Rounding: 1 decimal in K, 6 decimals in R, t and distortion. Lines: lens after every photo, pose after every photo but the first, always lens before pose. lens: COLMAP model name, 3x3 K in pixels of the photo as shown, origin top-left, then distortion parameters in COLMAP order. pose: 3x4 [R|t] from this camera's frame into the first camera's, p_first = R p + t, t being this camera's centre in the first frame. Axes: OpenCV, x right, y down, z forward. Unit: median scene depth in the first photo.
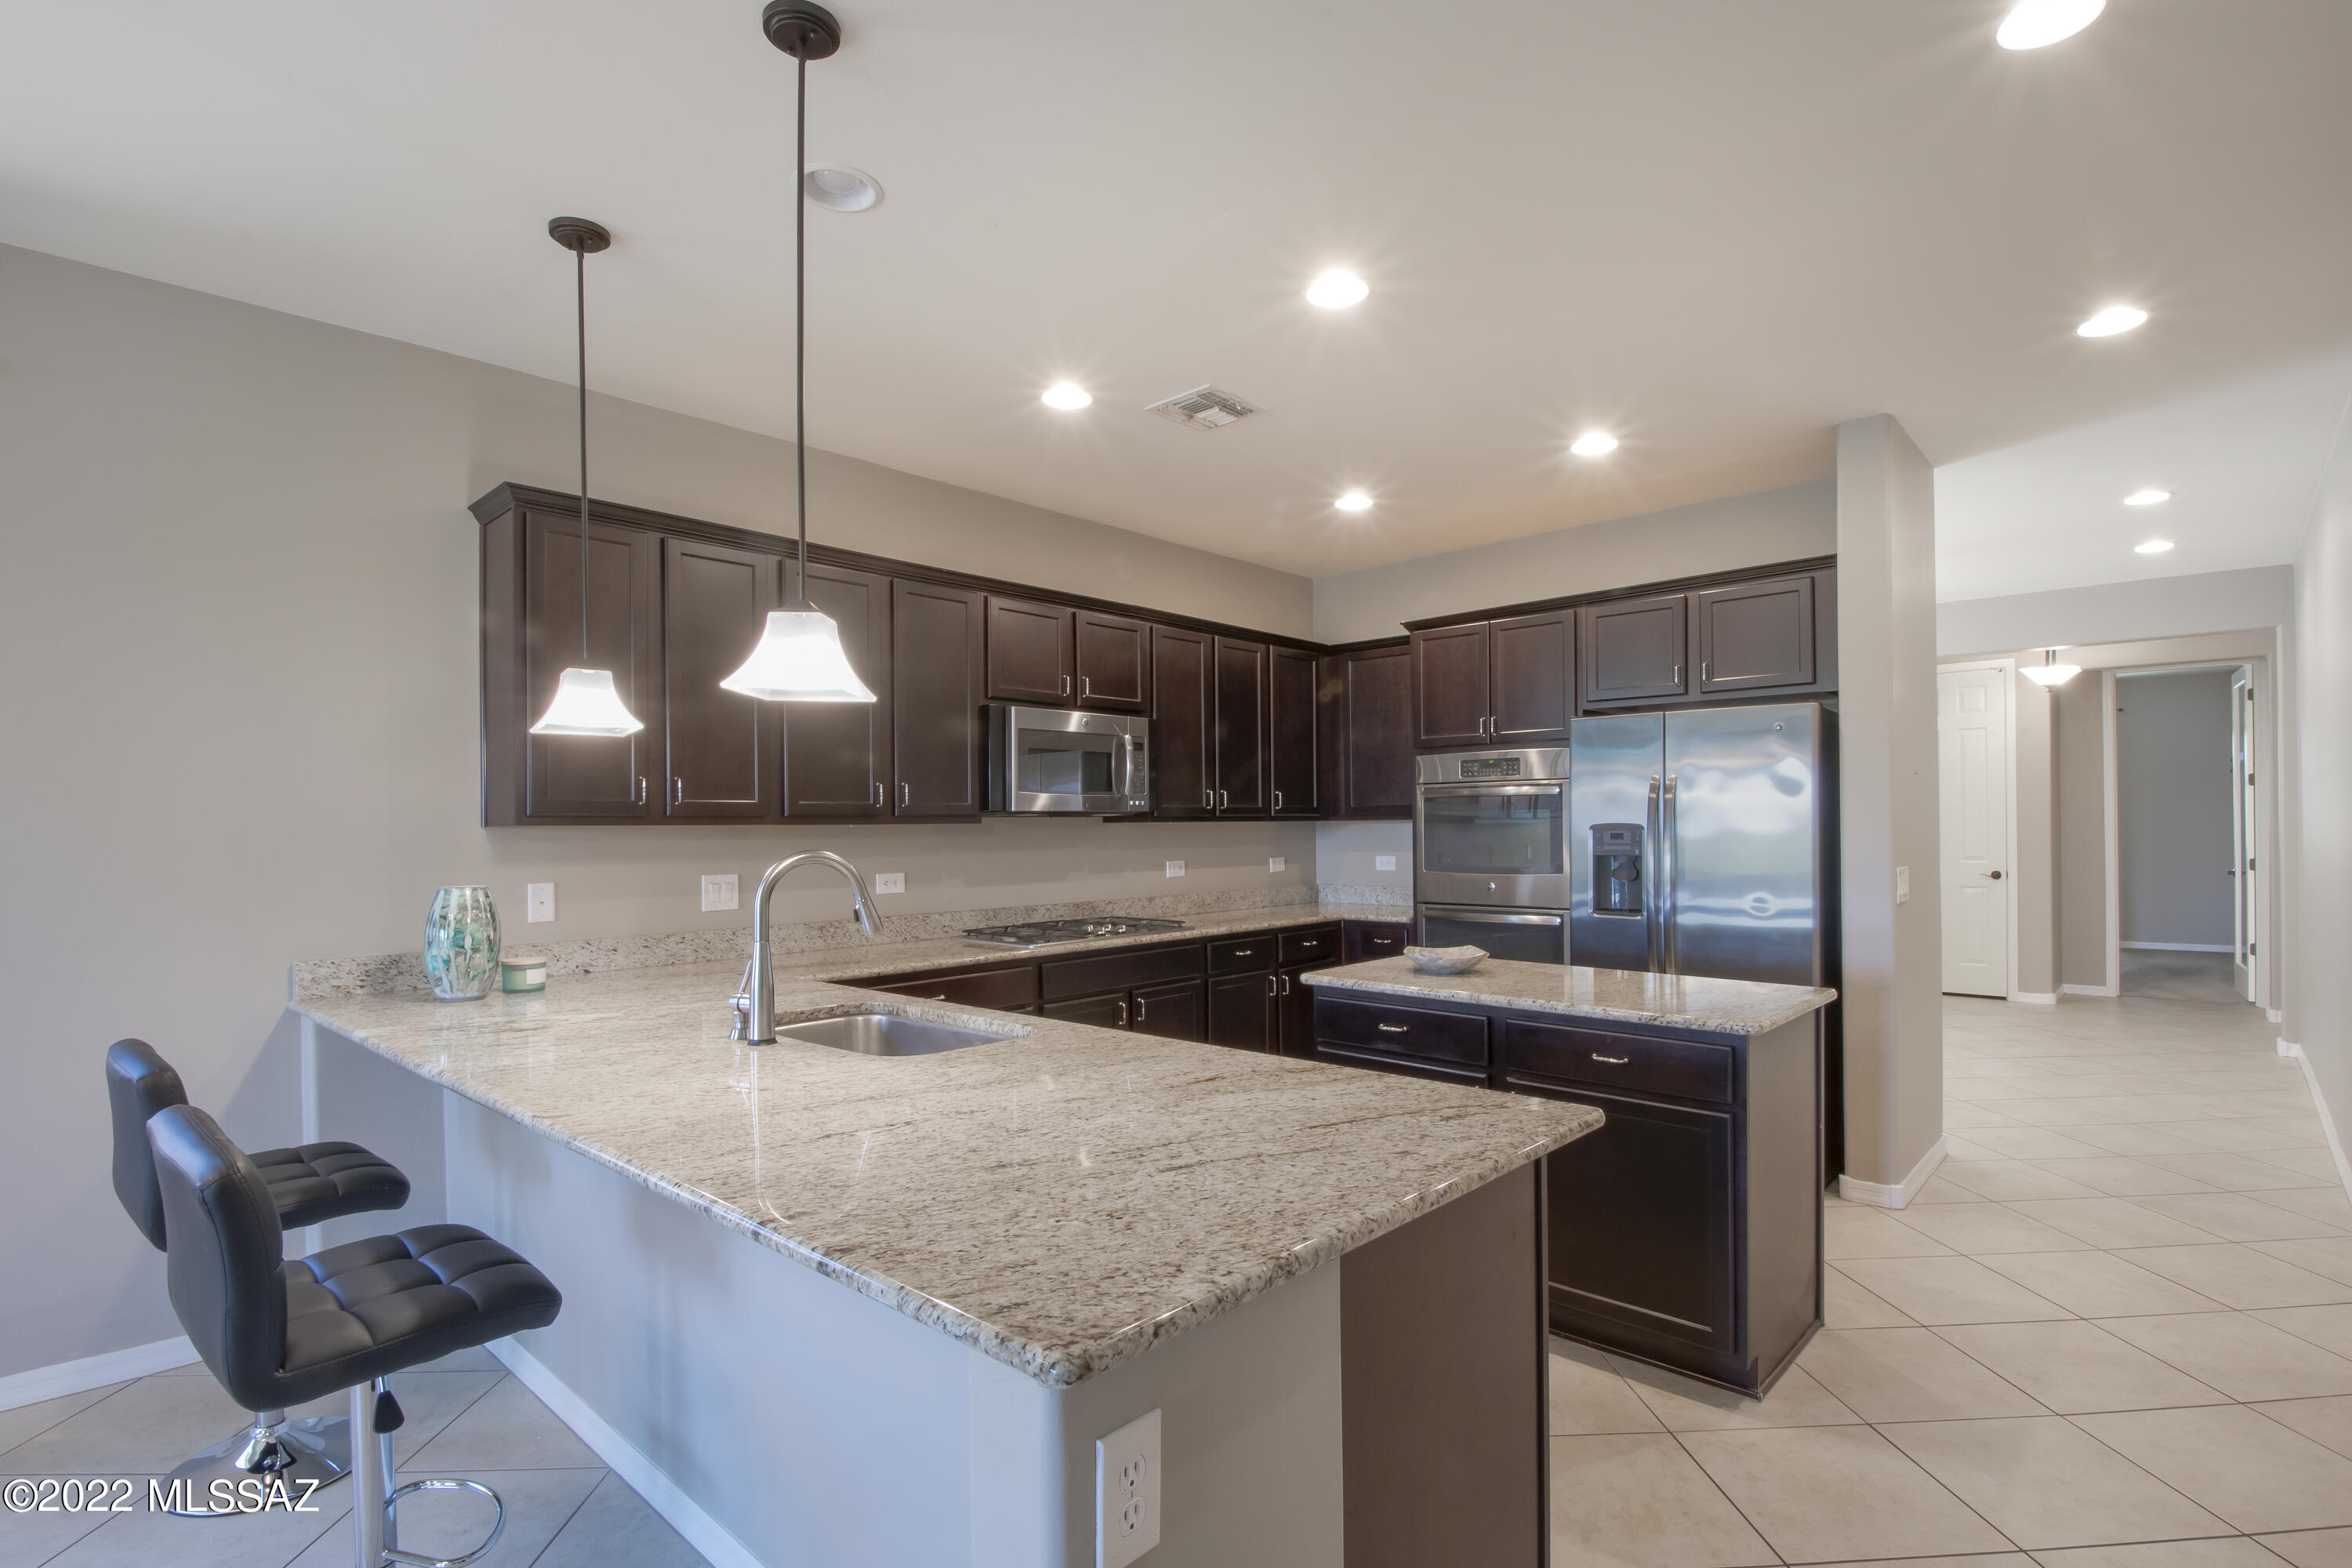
lens RADIAL K [[1104.8, 0, 1228.2], [0, 1104.8, 816.7], [0, 0, 1]] dist [-0.008203, -0.000518]
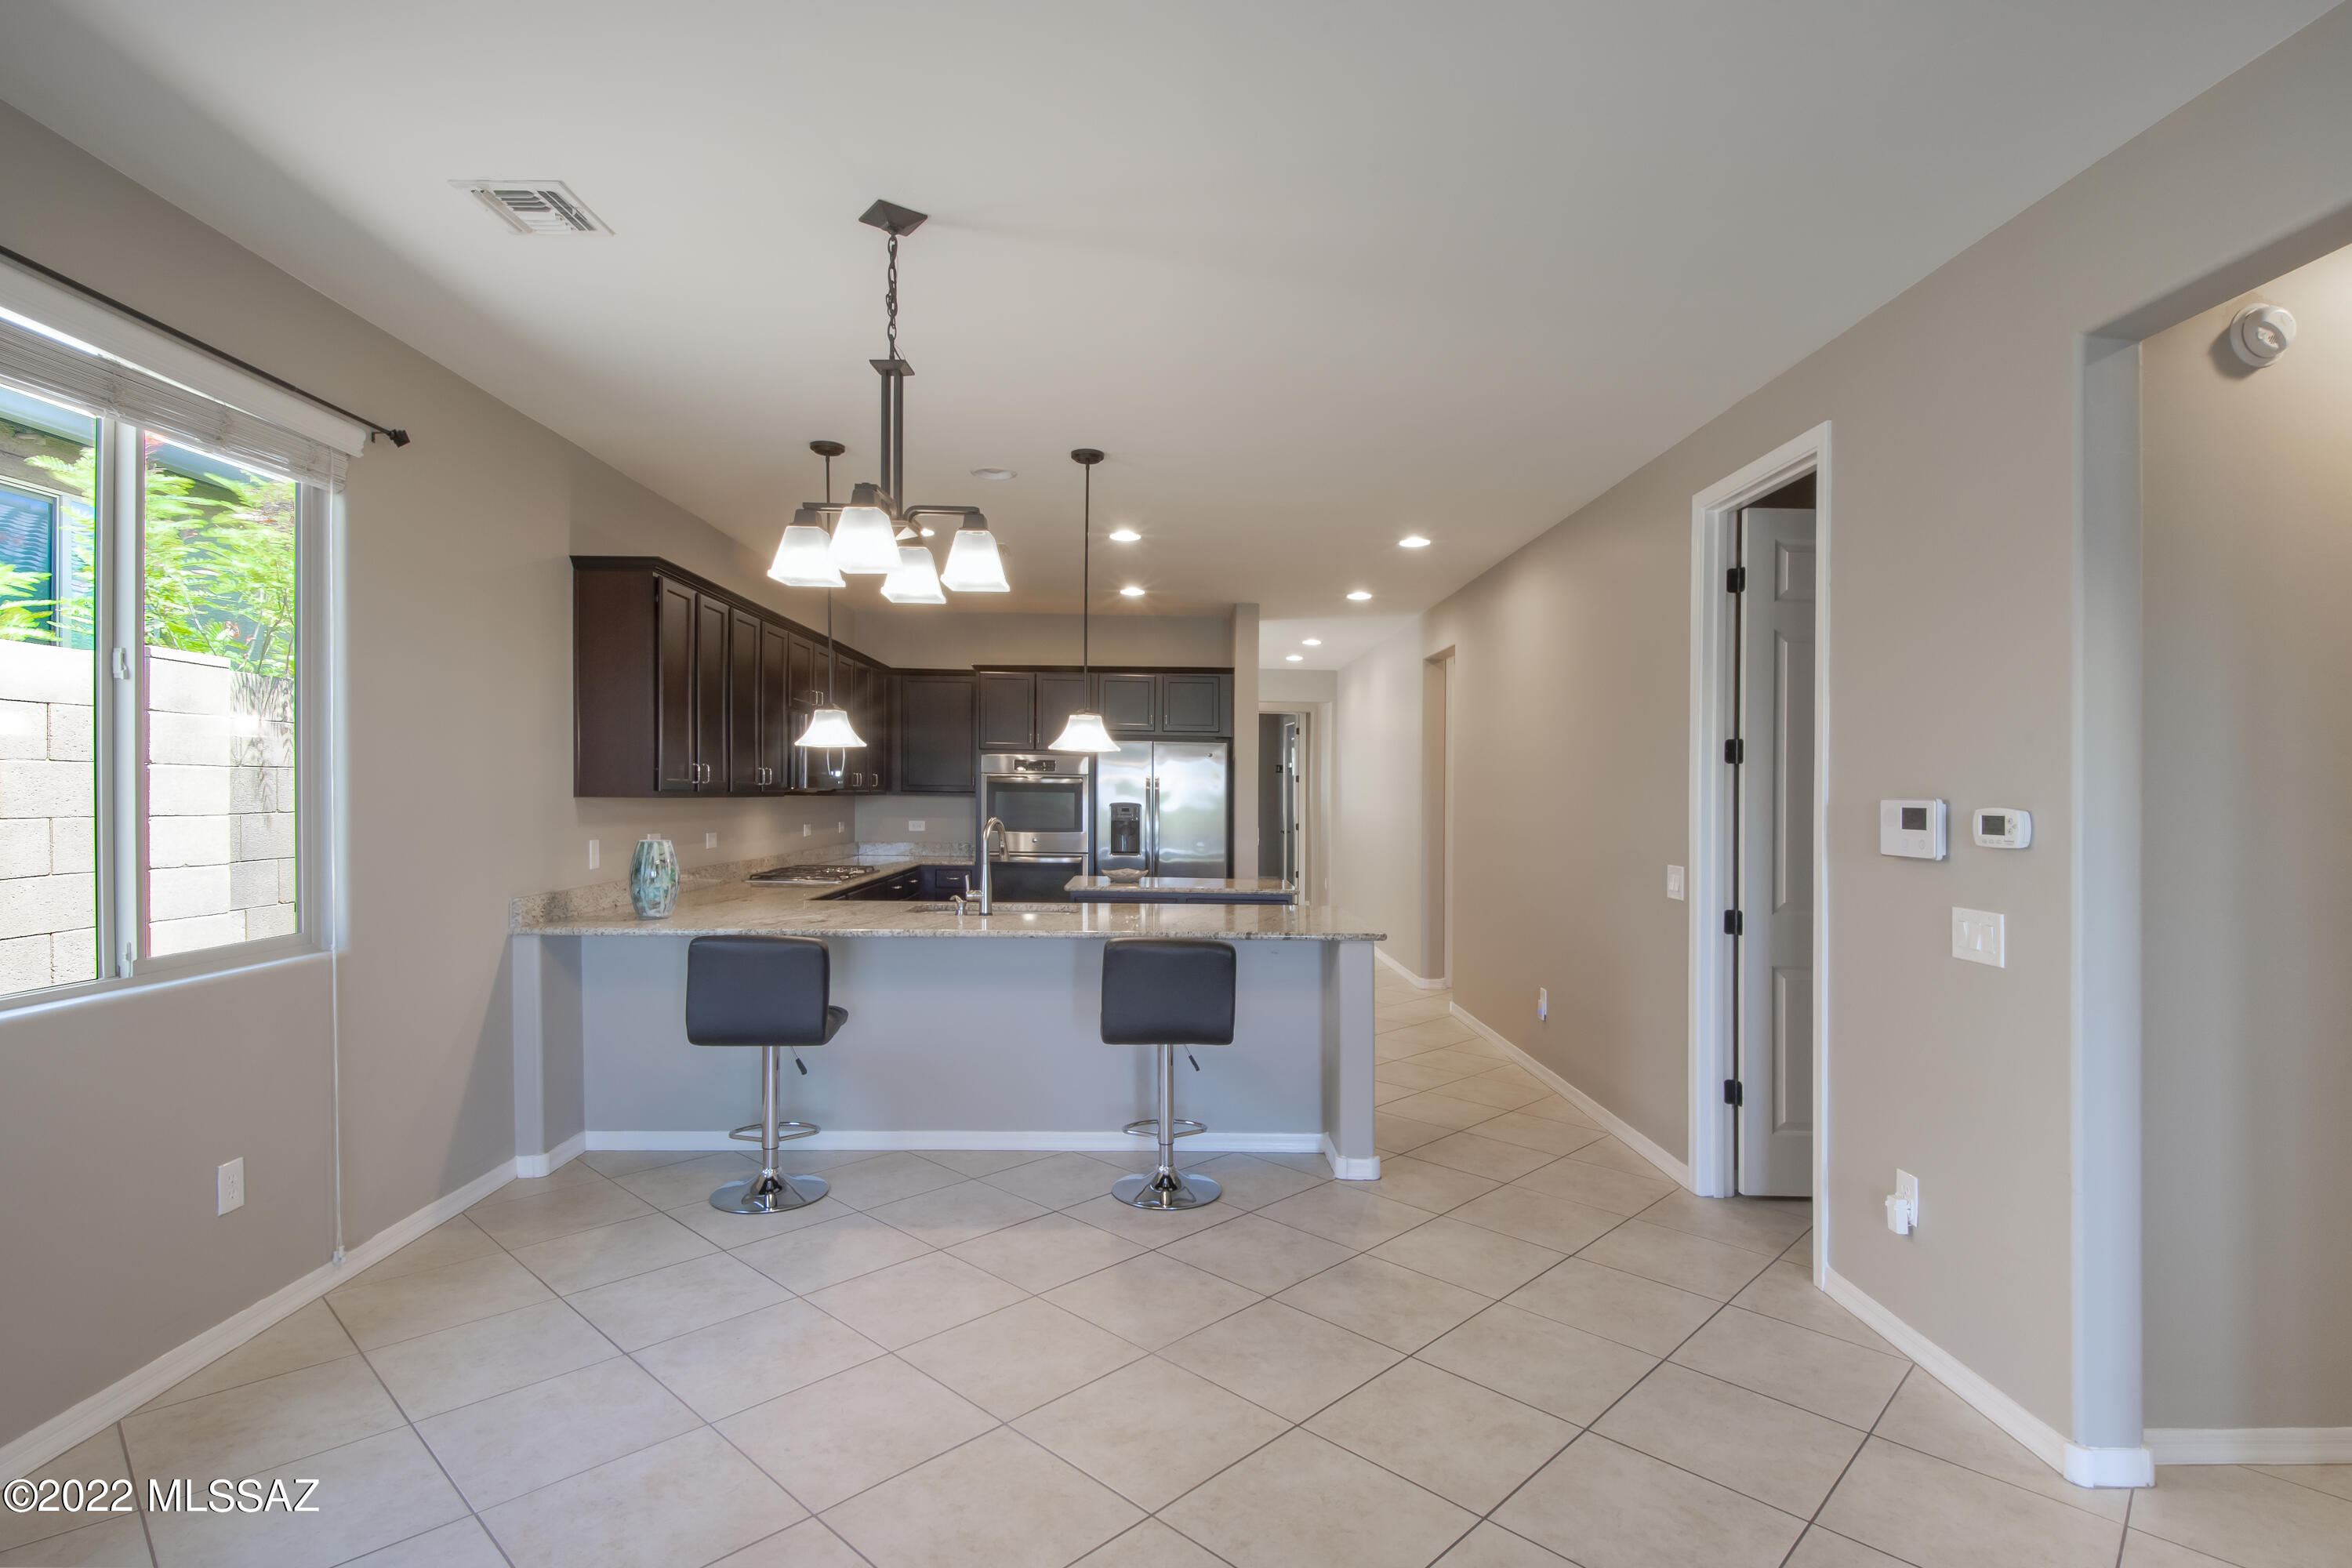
lens RADIAL K [[1104.8, 0, 1183.0], [0, 1104.8, 796.7], [0, 0, 1]] dist [-0.008203, -0.000518]
pose [[0.739370, 0.018257, 0.673052, -0.511261], [-0.028324, 0.999591, 0.004001, -0.009320], [-0.672704, -0.022022, 0.739584, -0.242149]]
